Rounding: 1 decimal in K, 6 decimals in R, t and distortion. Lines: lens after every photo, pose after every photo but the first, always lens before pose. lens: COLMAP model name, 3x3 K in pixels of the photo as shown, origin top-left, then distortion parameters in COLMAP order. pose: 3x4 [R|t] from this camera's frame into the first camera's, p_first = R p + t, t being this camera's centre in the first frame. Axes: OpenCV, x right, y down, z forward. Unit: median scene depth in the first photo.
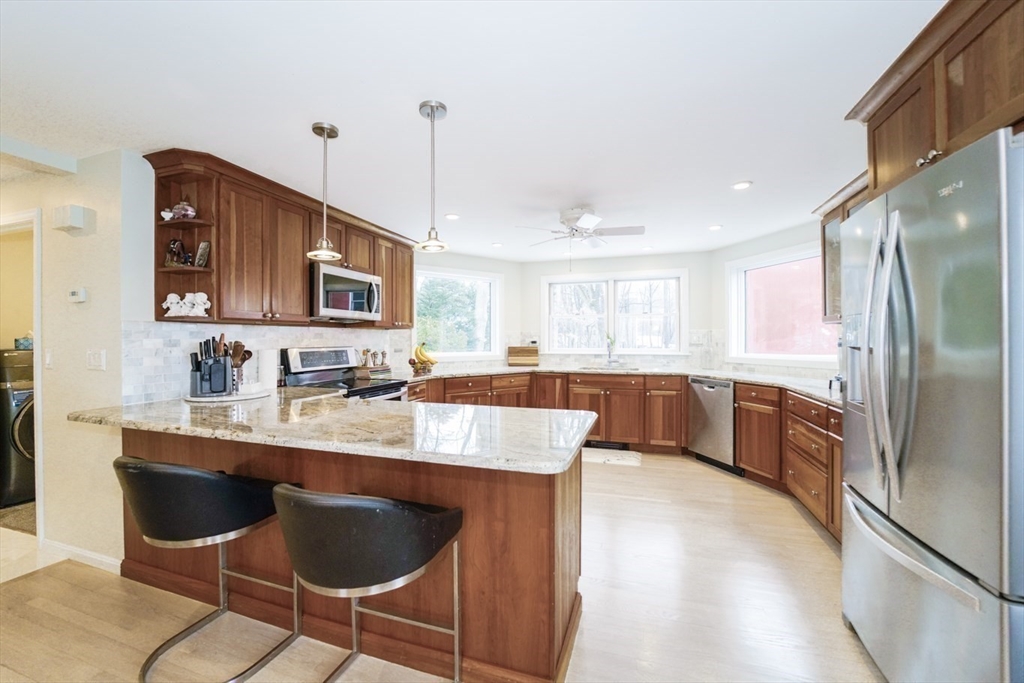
lens RADIAL K [[431.1, 0, 507.4], [0, 431.1, 338.9], [0, 0, 1]] dist [-0.026751, 0.001063]
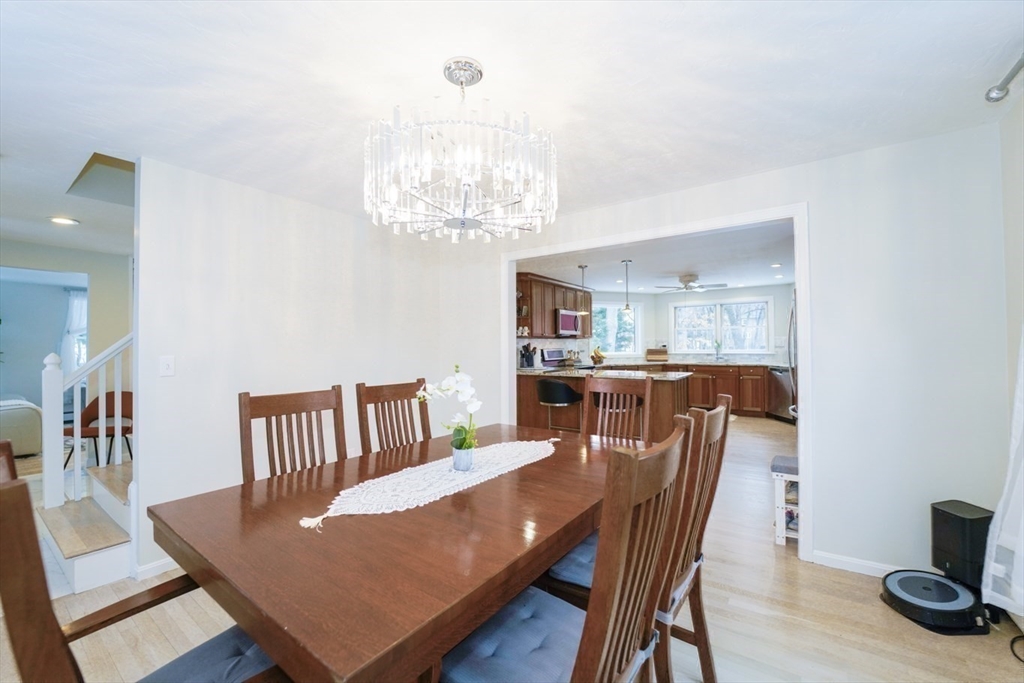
lens RADIAL K [[431.1, 0, 497.2], [0, 431.1, 344.0], [0, 0, 1]] dist [-0.026751, 0.001063]
pose [[0.954155, -0.008690, -0.299188, -0.064968], [0.007878, 0.999961, -0.003922, 0.002346], [0.299210, 0.001385, 0.954186, -0.845408]]
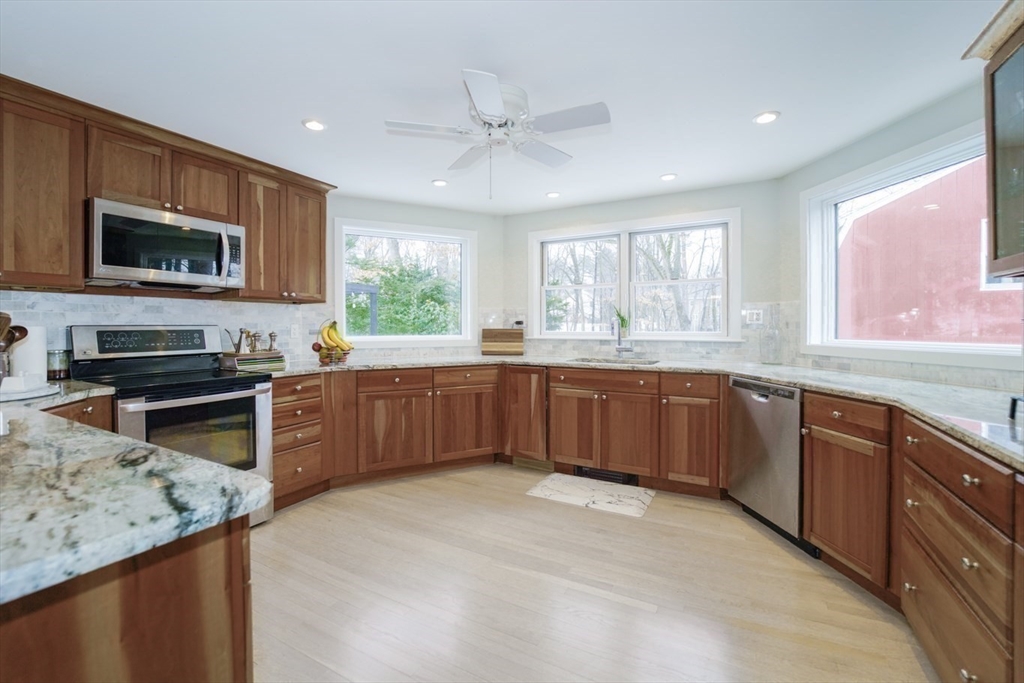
lens RADIAL K [[431.1, 0, 514.7], [0, 431.1, 327.5], [0, 0, 1]] dist [-0.026751, 0.001063]
pose [[0.981969, 0.001979, -0.189034, 0.249109], [-0.001270, 0.999992, 0.003870, 0.016632], [0.189040, -0.003561, 0.981963, 0.356074]]
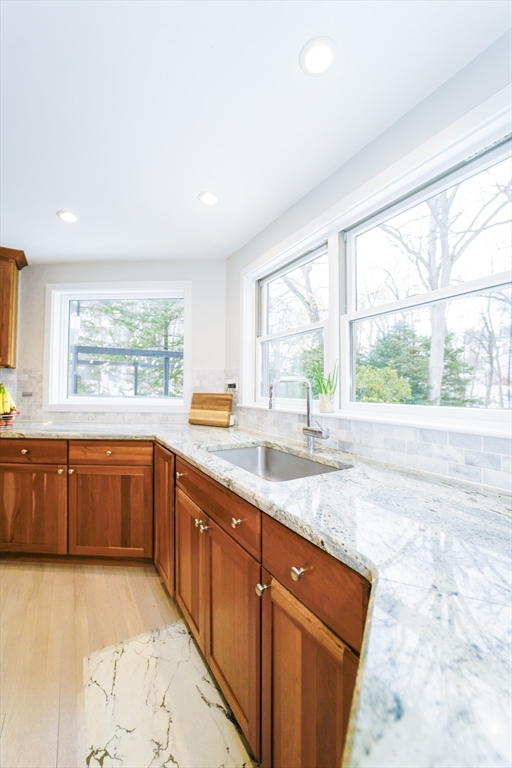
lens RADIAL K [[323.3, 0, 241.4], [0, 323.3, 378.1], [0, 0, 1]] dist [-0.026751, 0.001063]
pose [[0.753870, -0.013624, -0.656882, 0.471635], [-0.005572, 0.999616, -0.027127, 0.011315], [0.657000, 0.024110, 0.753505, 0.895590]]
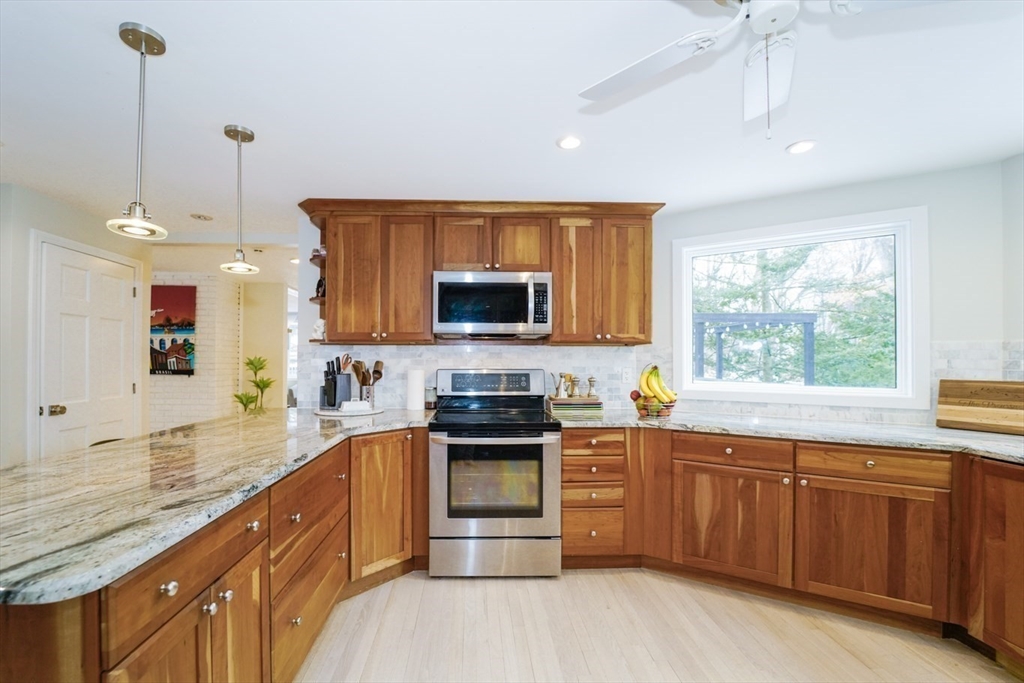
lens RADIAL K [[431.1, 0, 466.2], [0, 431.1, 359.1], [0, 0, 1]] dist [-0.026751, 0.001063]
pose [[0.309392, -0.000689, -0.950934, 0.303484], [-0.004255, 0.999989, -0.002109, 0.001547], [0.950925, 0.004699, 0.309386, 0.580745]]
